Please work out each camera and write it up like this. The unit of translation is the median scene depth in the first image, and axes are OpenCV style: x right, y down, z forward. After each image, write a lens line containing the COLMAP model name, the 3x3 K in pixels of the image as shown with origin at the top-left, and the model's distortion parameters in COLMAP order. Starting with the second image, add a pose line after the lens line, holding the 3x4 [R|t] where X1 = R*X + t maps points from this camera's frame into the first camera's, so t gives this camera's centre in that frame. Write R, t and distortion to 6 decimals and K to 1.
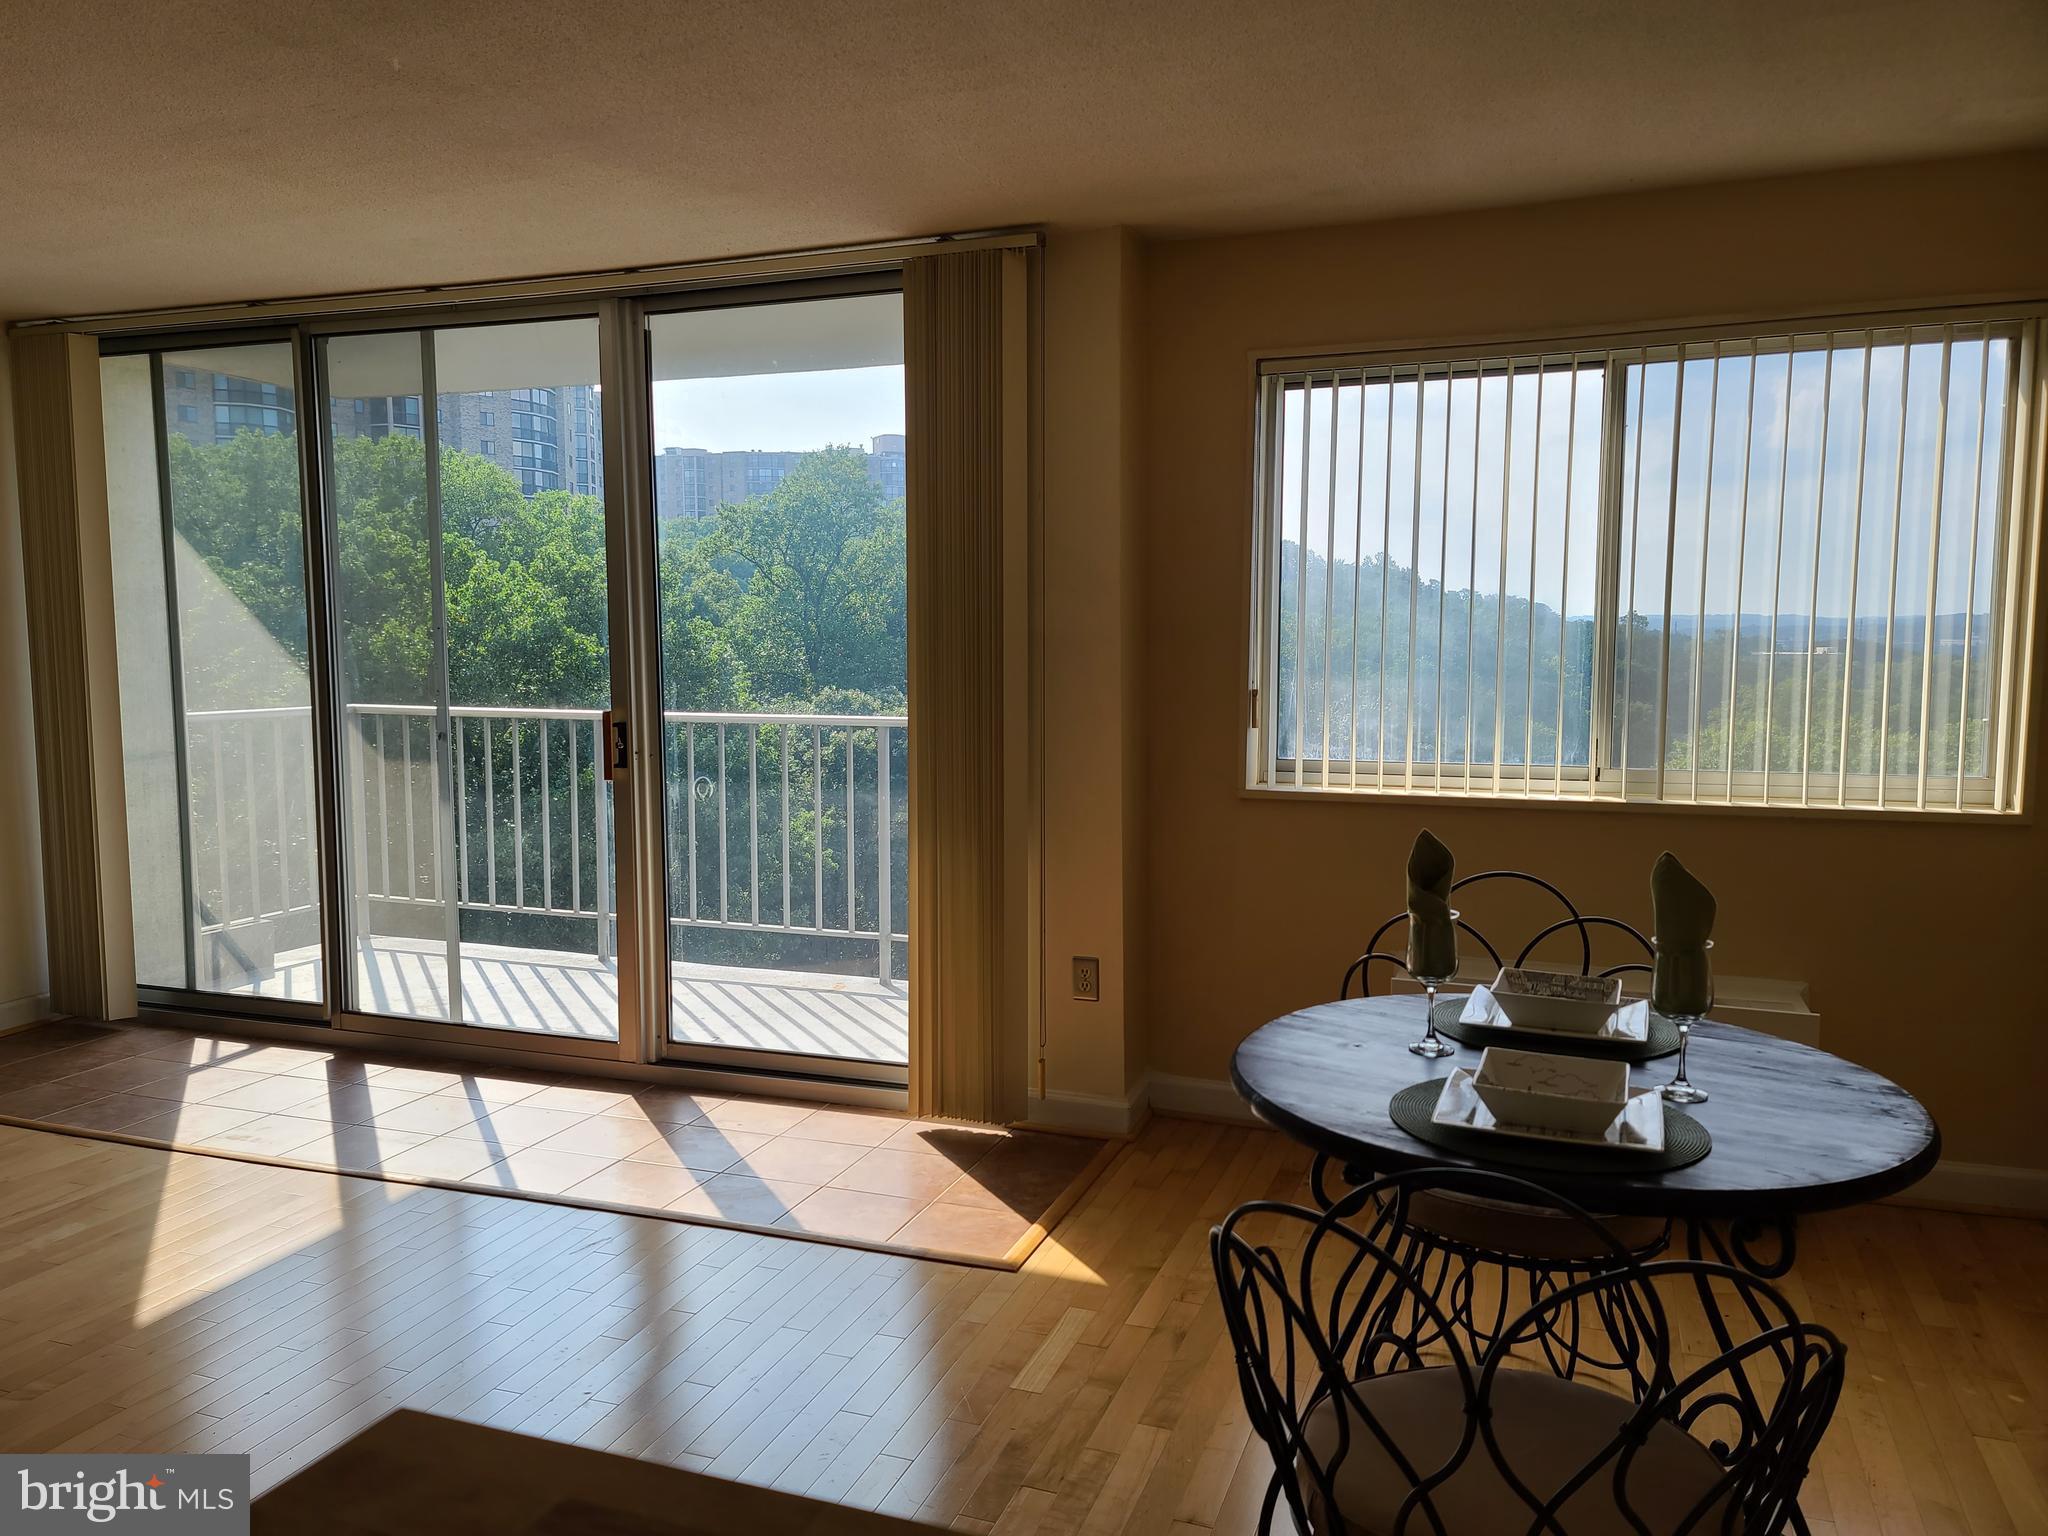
lens RADIAL K [[1515.0, 0, 1023.5], [0, 1515.0, 762.7], [0, 0, 1]] dist [0.075638, -0.046744]
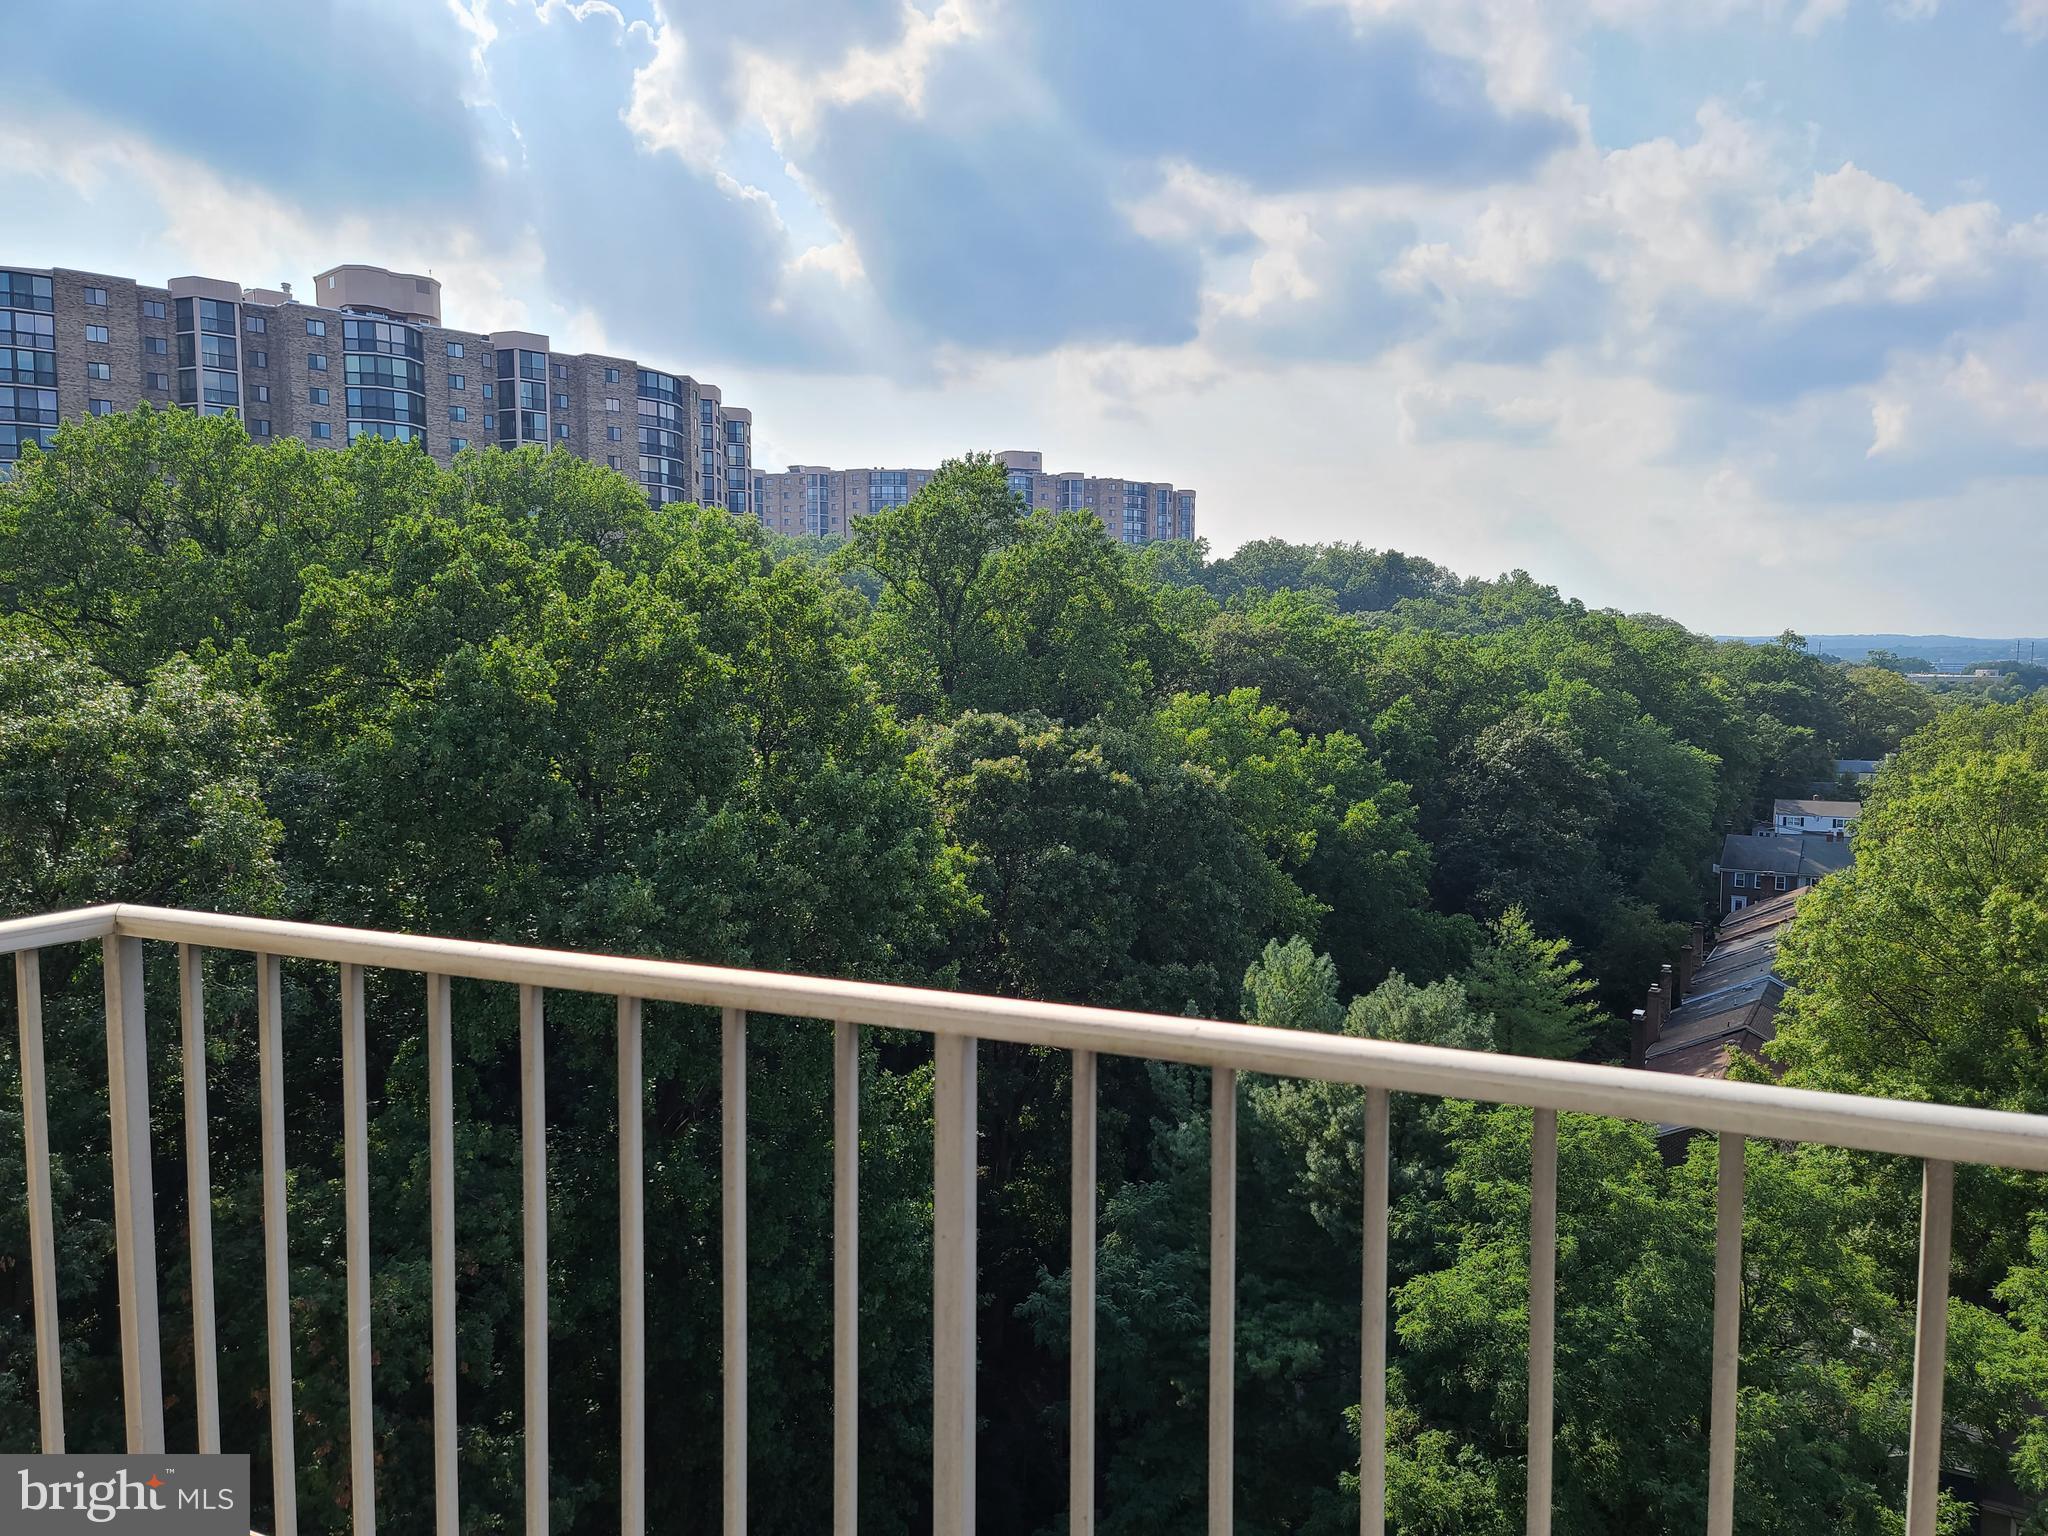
lens RADIAL K [[1515.0, 0, 1044.6], [0, 1515.0, 756.1], [0, 0, 1]] dist [0.075638, -0.046744]
pose [[0.998141, 0.009285, -0.060243, -0.317104], [-0.010260, 0.999821, -0.015899, -0.089801], [0.060084, 0.016488, 0.998057, 0.941210]]
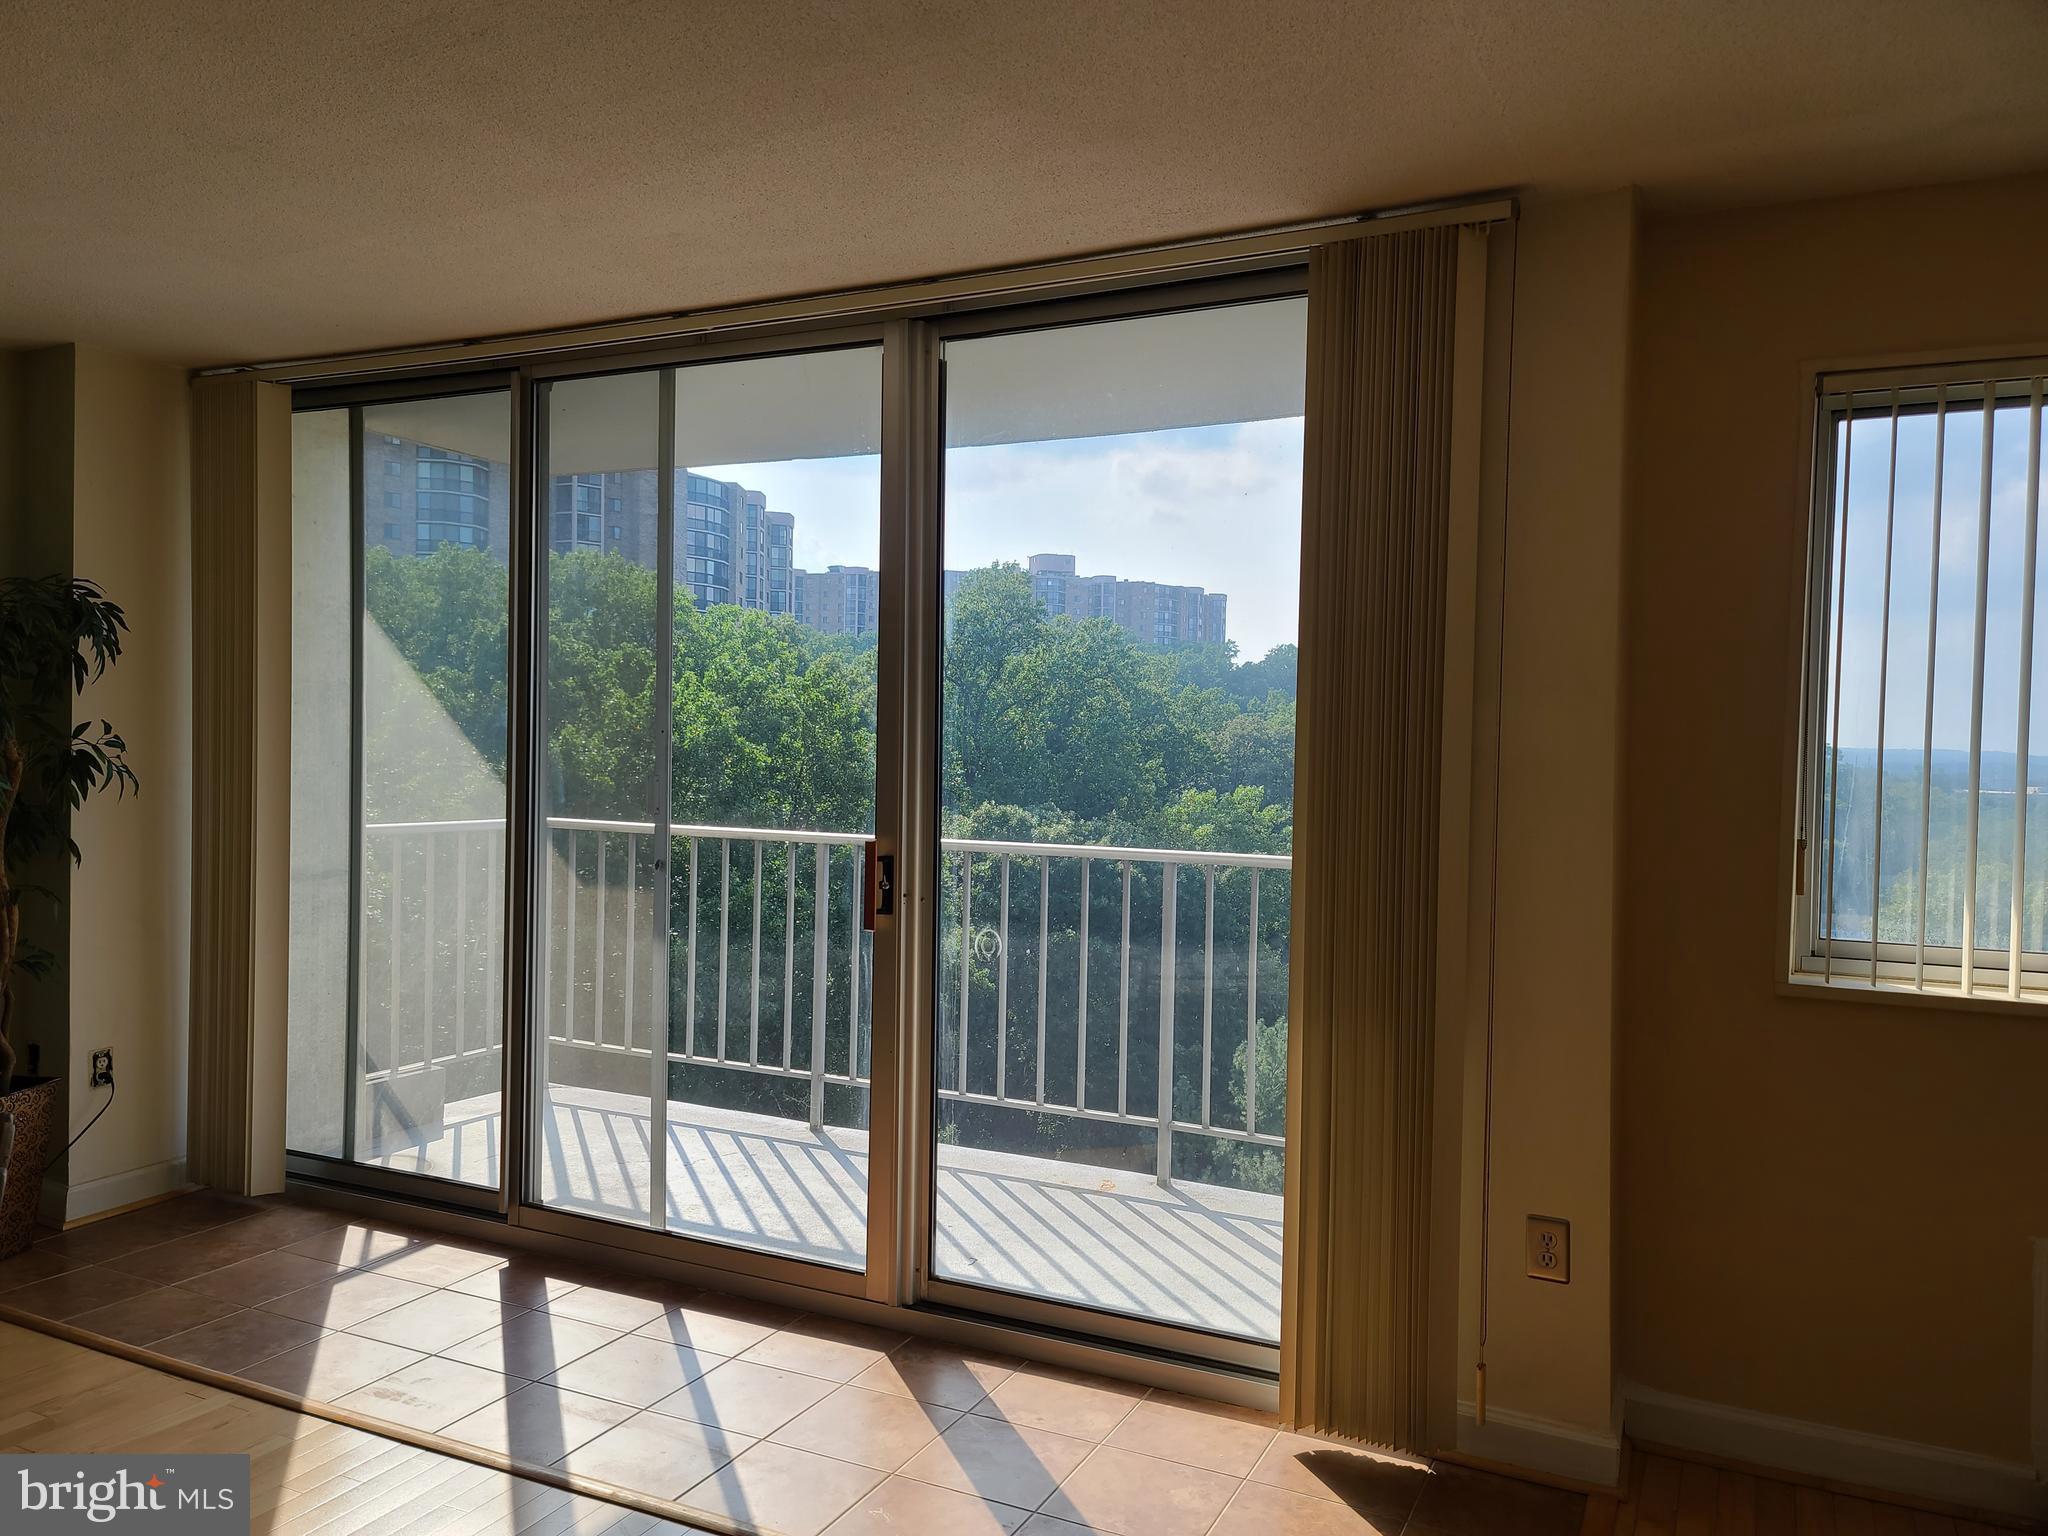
lens RADIAL K [[1515.0, 0, 1024.7], [0, 1515.0, 766.9], [0, 0, 1]] dist [0.075638, -0.046744]
pose [[0.995105, 0.022852, -0.096150, -0.108768], [-0.029914, 0.996909, -0.072652, -0.015421], [0.094192, 0.075172, 0.992712, 0.210340]]
